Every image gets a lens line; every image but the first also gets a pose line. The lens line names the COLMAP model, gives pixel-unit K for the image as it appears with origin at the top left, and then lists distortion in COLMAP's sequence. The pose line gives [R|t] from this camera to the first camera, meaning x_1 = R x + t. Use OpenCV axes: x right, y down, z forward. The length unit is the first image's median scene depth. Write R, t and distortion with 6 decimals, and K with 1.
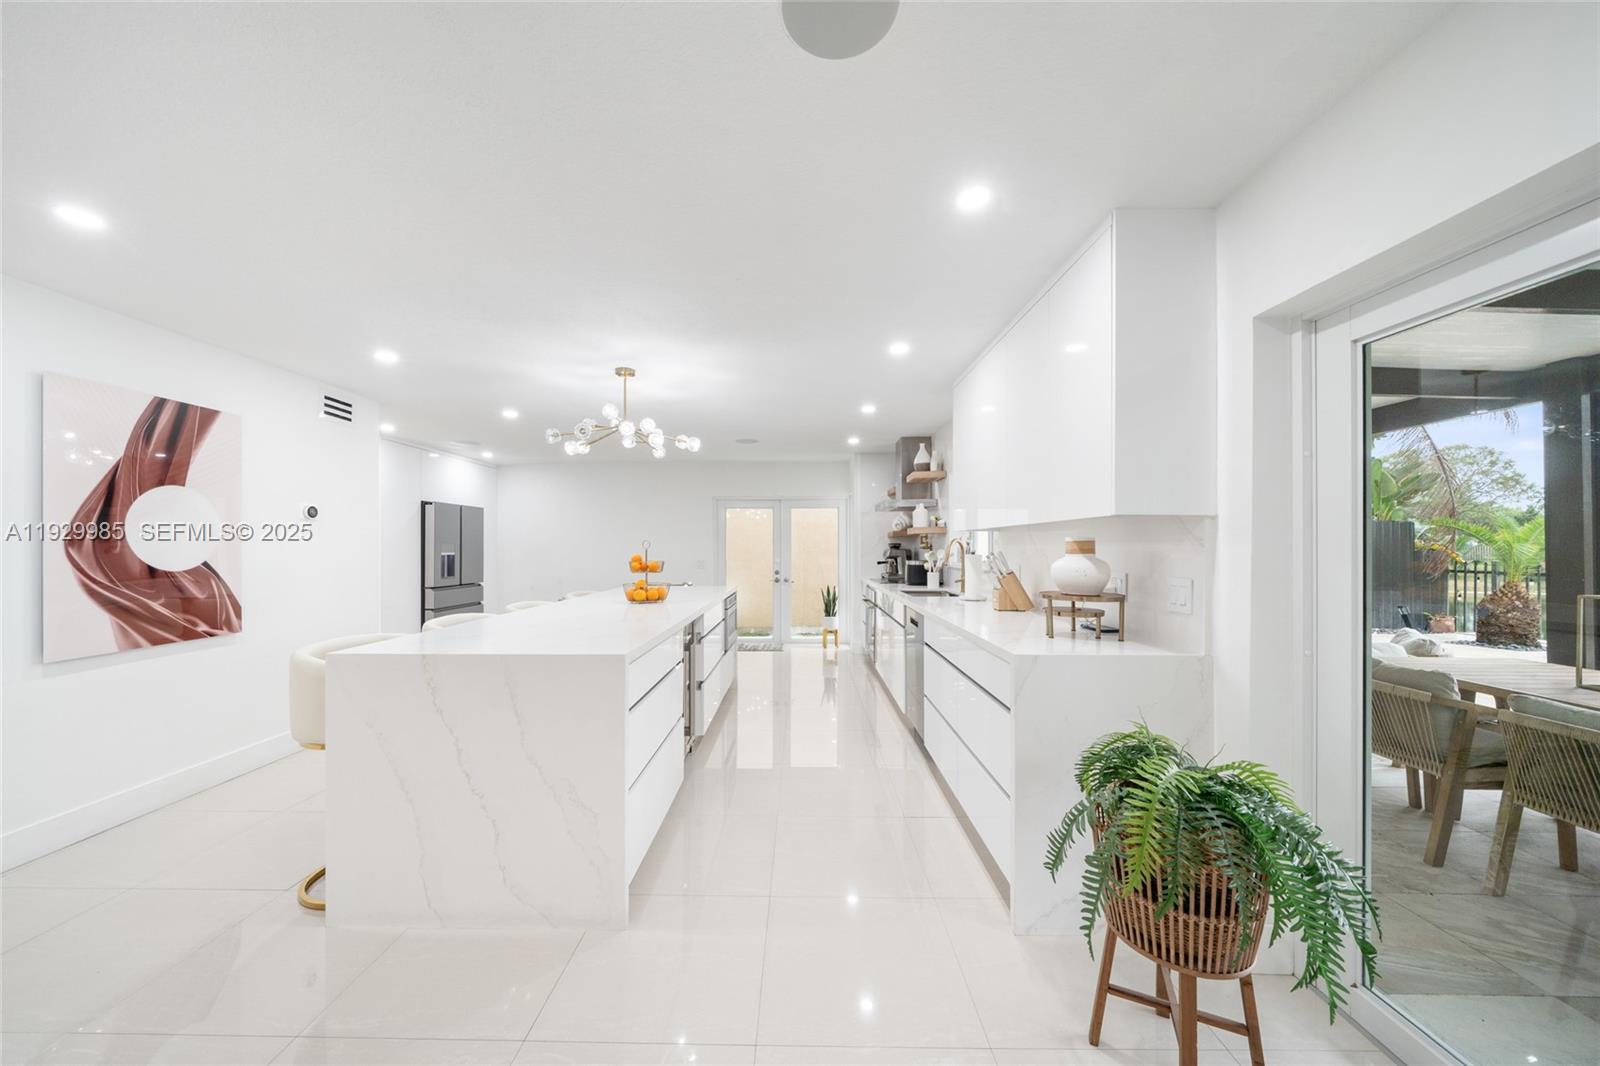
lens RADIAL K [[544.3, 0, 787.7], [0, 544.3, 534.1], [0, 0, 1]] dist [-0.001509, 0.000035]
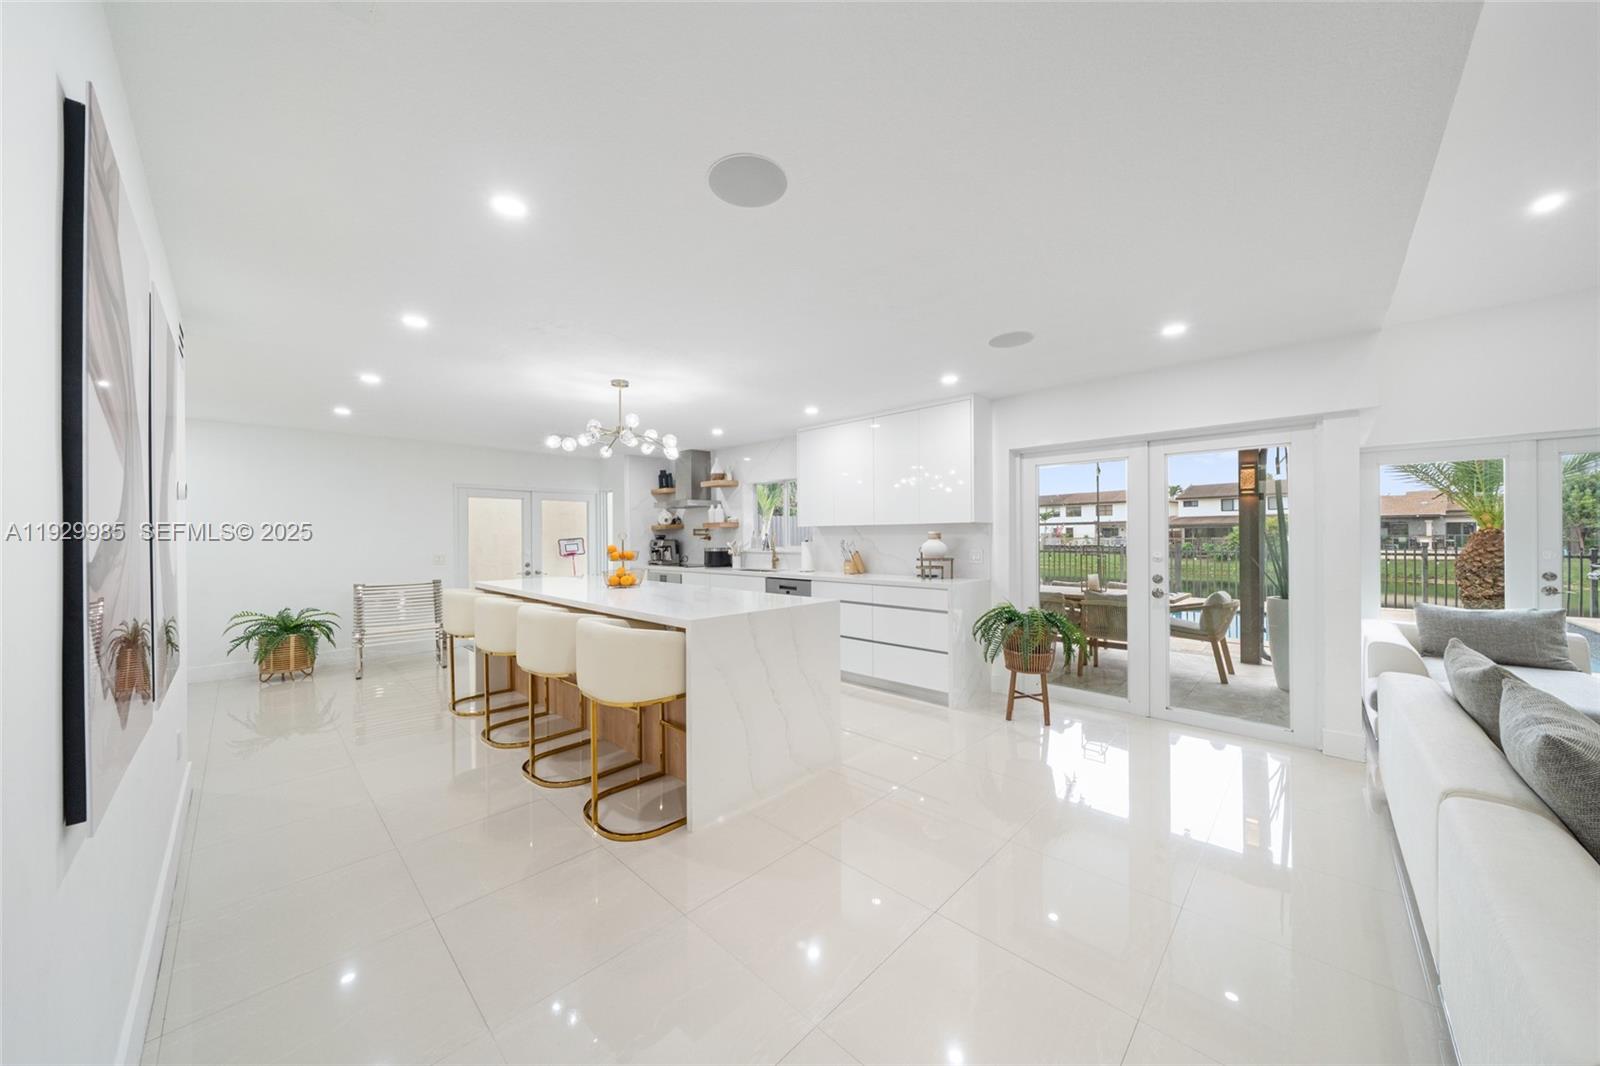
lens RADIAL K [[544.3, 0, 787.7], [0, 544.3, 534.1], [0, 0, 1]] dist [-0.001509, 0.000035]
pose [[0.683681, -0.000152, 0.729781, -0.853731], [-0.010635, 0.999892, 0.010172, -0.000143], [-0.729703, -0.014716, 0.683605, -0.018157]]
